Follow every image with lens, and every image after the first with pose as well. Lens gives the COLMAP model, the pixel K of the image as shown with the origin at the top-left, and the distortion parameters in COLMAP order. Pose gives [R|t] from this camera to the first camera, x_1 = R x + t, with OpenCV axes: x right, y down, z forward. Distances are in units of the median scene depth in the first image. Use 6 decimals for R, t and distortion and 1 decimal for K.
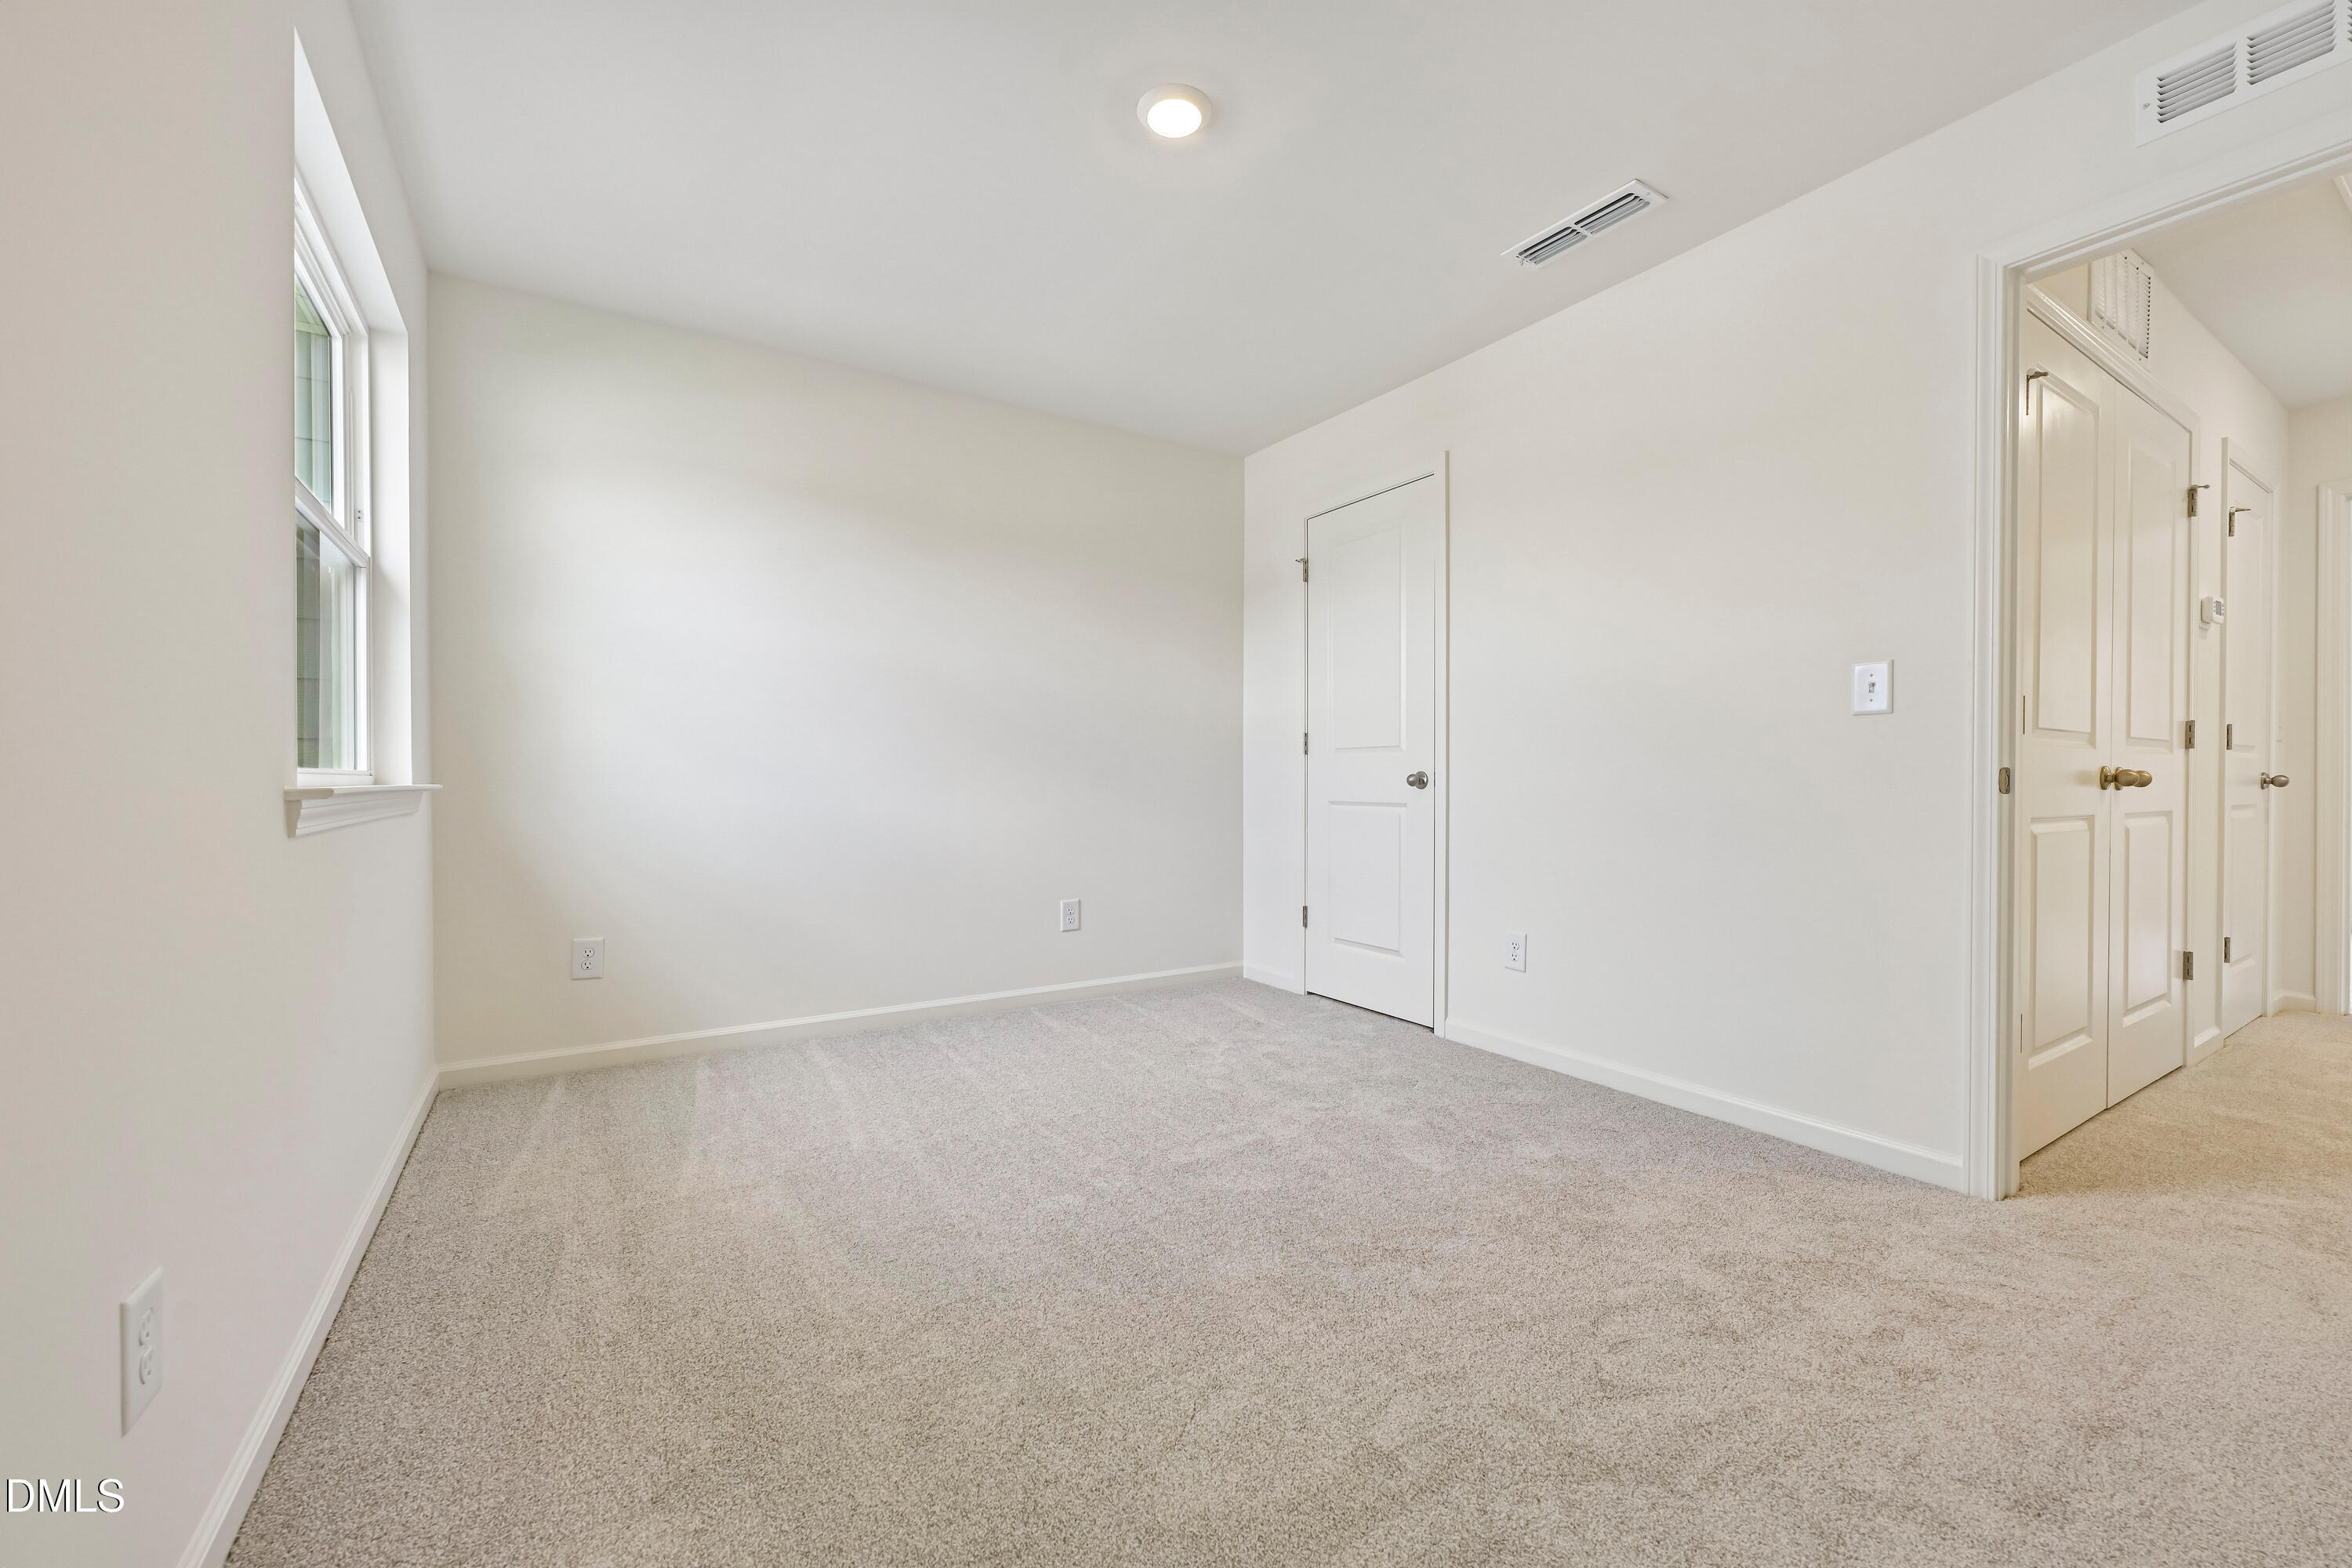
lens RADIAL K [[932.3, 0, 1176.0], [0, 932.3, 784.0], [0, 0, 1]] dist [0.001588, -0.010556]
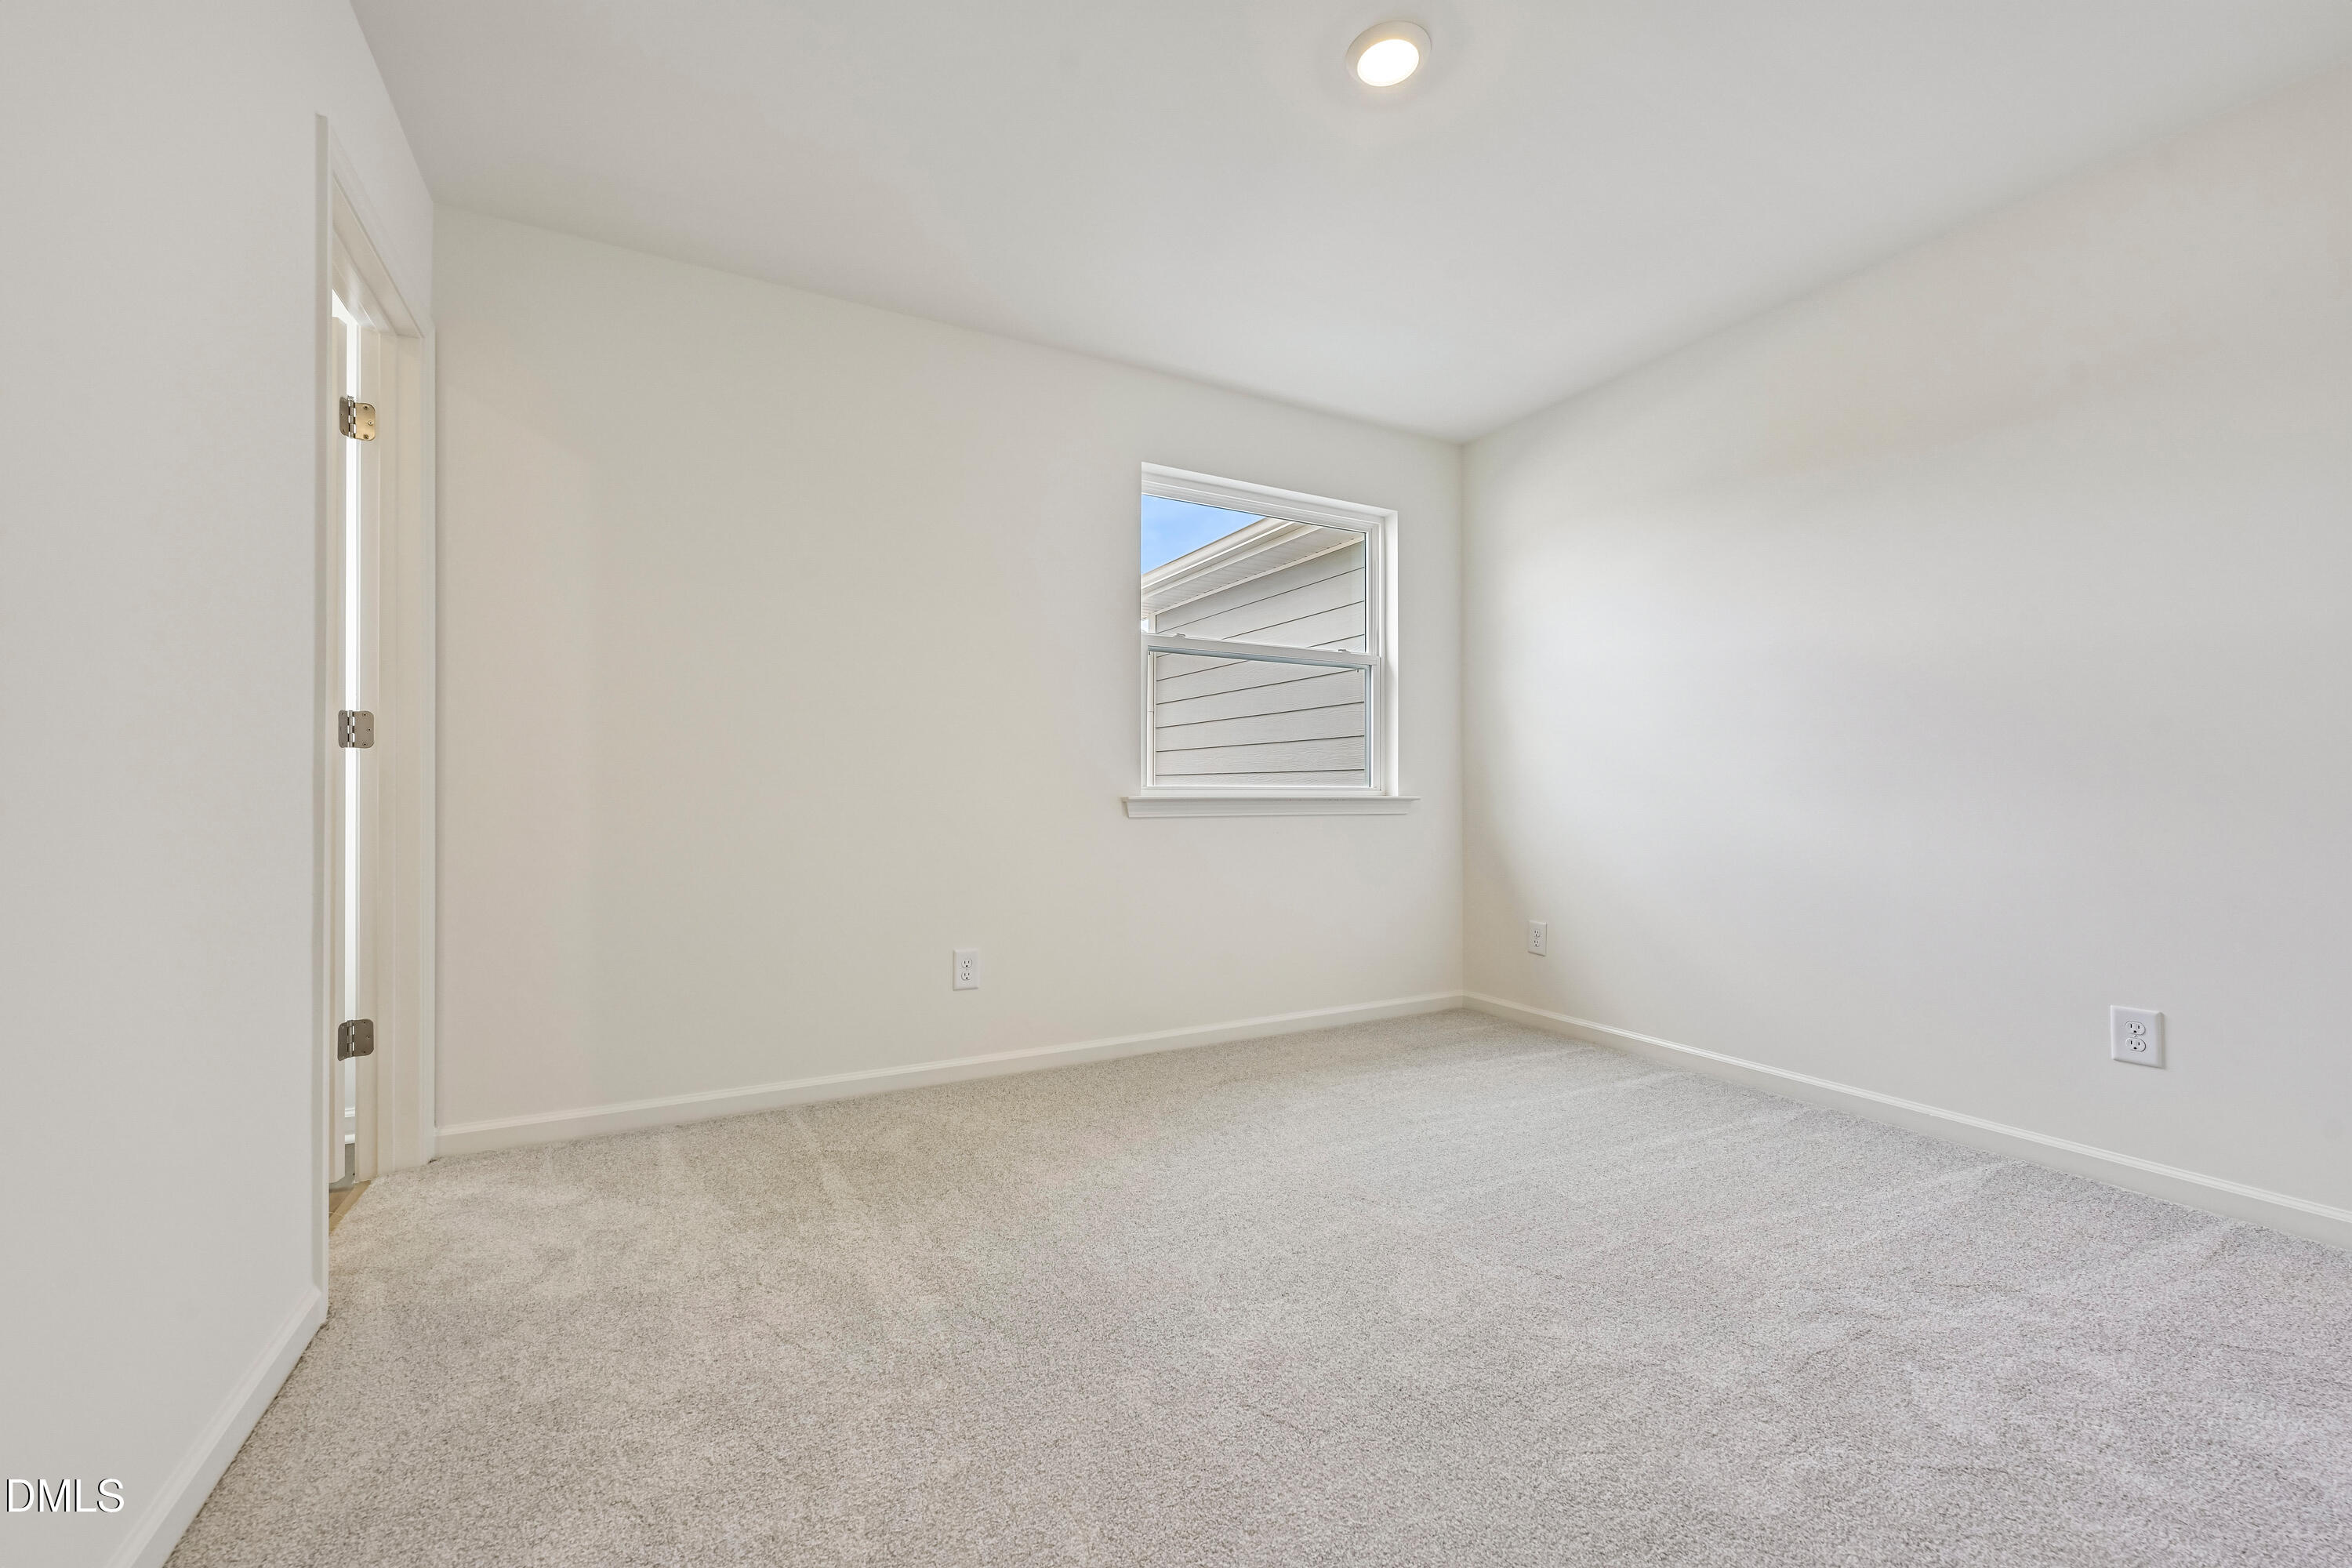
lens RADIAL K [[932.3, 0, 1176.0], [0, 932.3, 784.0], [0, 0, 1]] dist [0.001588, -0.010556]
pose [[-0.070117, -0.006278, -0.997519, 0.641757], [-0.005624, 0.999967, -0.005898, -0.007025], [0.997523, 0.005196, -0.070150, 0.609899]]
